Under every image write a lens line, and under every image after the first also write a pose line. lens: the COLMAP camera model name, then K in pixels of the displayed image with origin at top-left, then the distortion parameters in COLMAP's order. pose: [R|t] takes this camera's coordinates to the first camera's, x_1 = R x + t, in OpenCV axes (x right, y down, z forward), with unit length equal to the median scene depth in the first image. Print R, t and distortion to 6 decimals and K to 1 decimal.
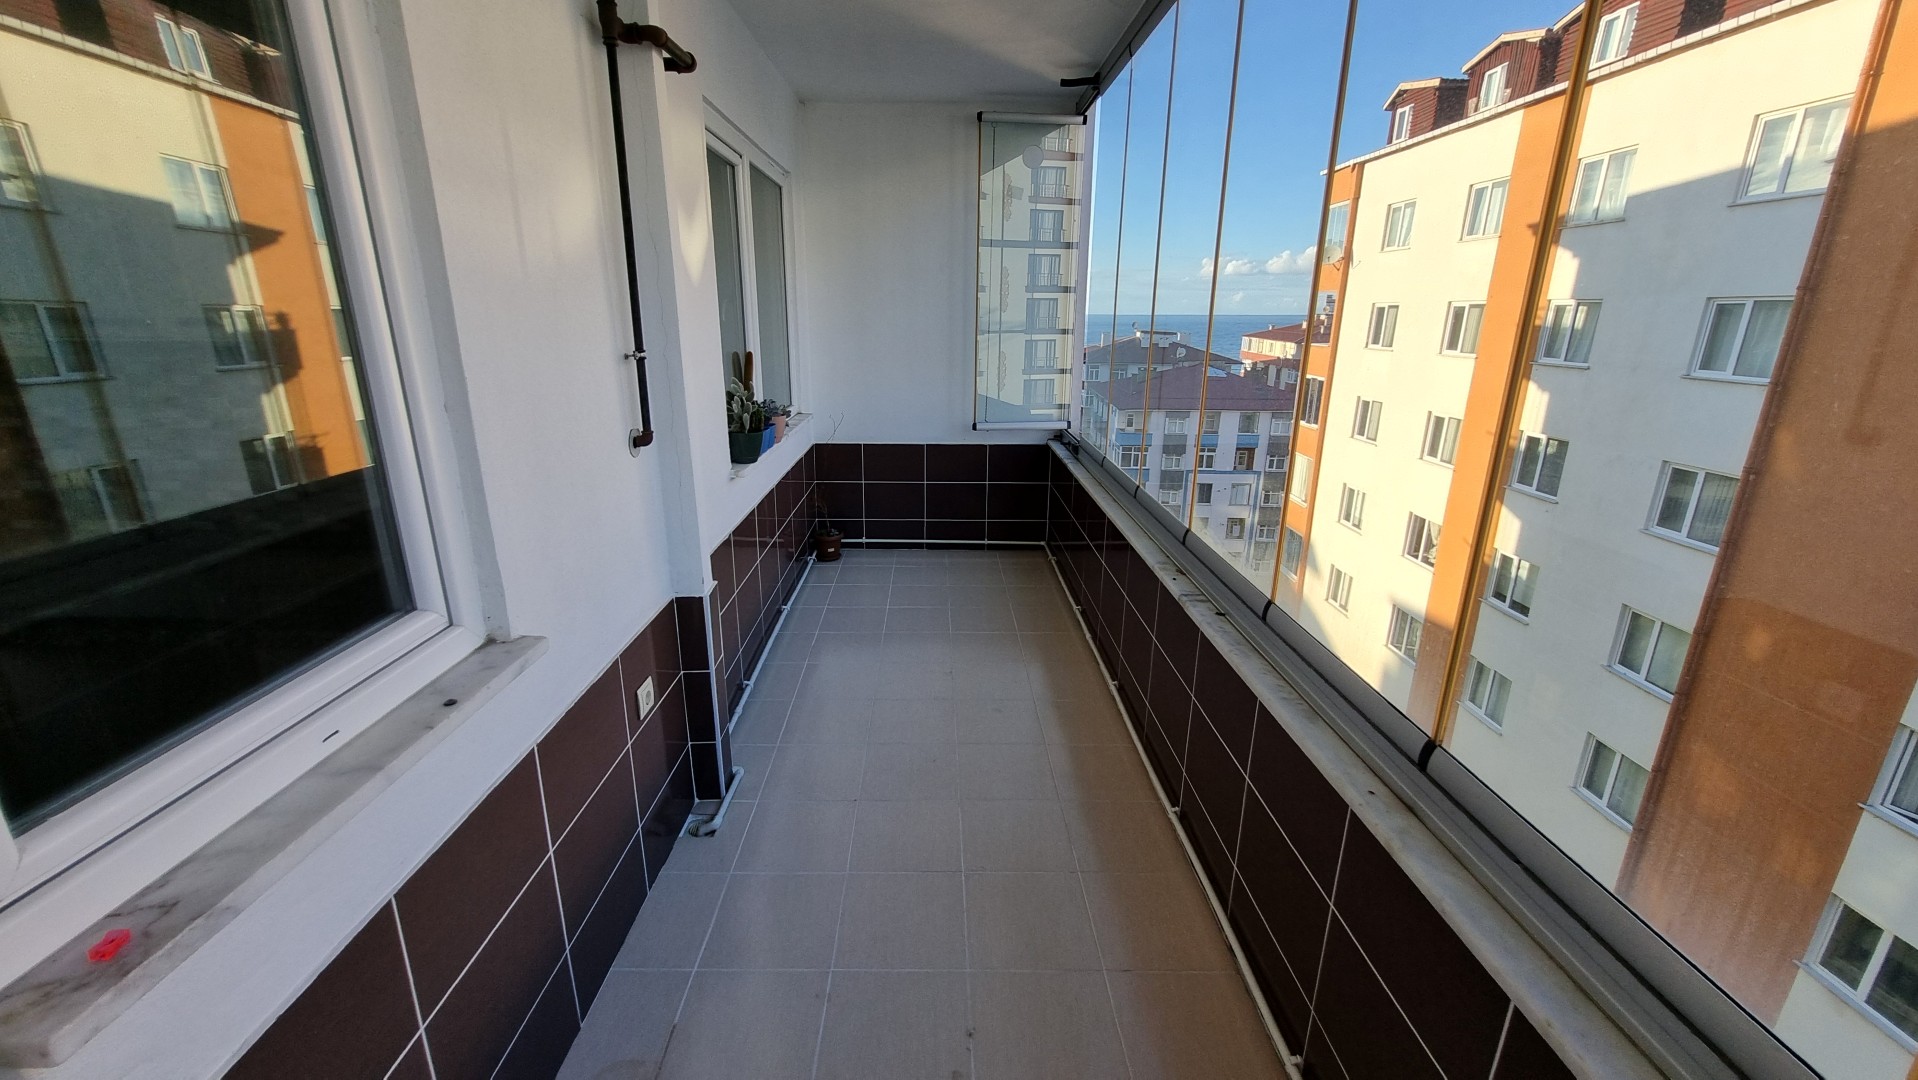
lens RADIAL K [[745.4, 0, 930.2], [0, 745.4, 534.1], [0, 0, 1]] dist [0.002104, -0.000008]
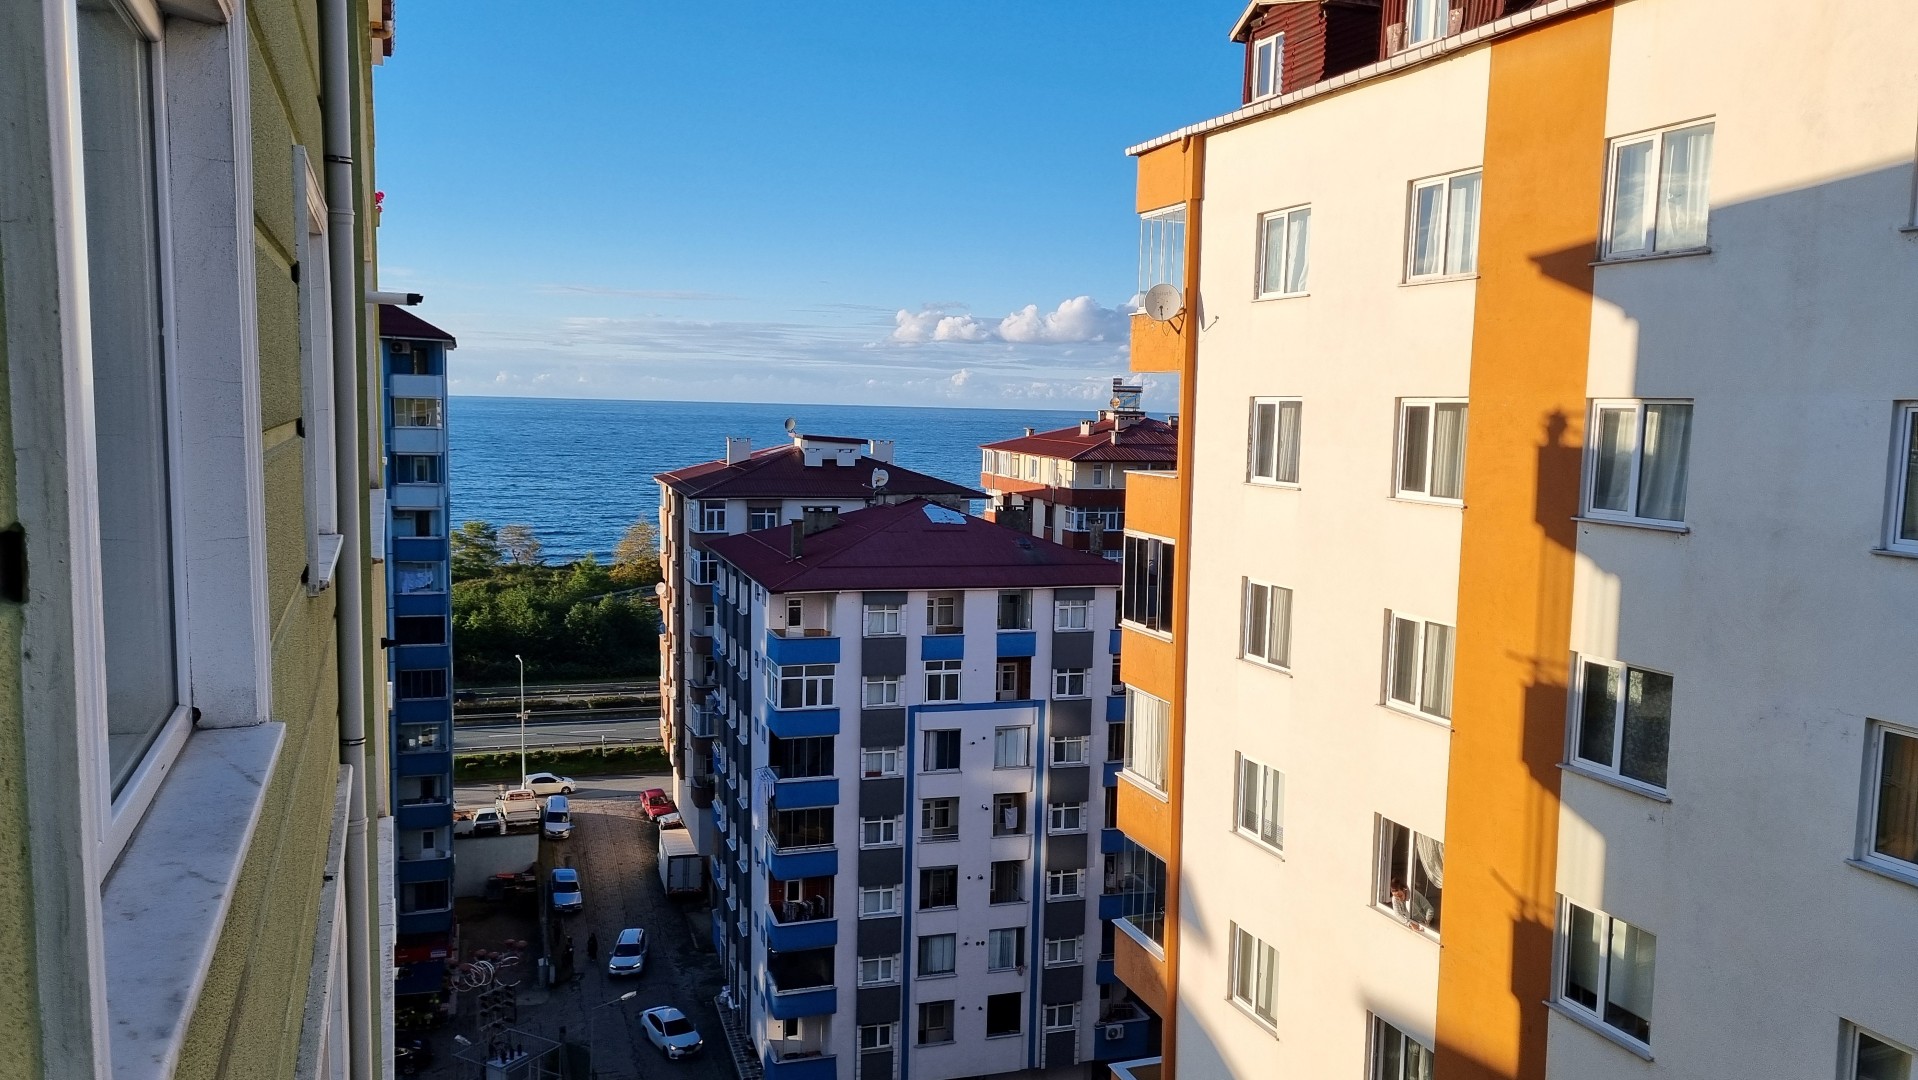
lens RADIAL K [[1335.6, 0, 959.0], [0, 1335.6, 540.0], [0, 0, 1]] dist [0.040627, -0.000333]
pose [[0.925739, -0.021615, 0.377545, 0.067409], [0.089889, 0.982328, -0.164170, -0.085815], [-0.367324, 0.185916, 0.911322, 0.272064]]
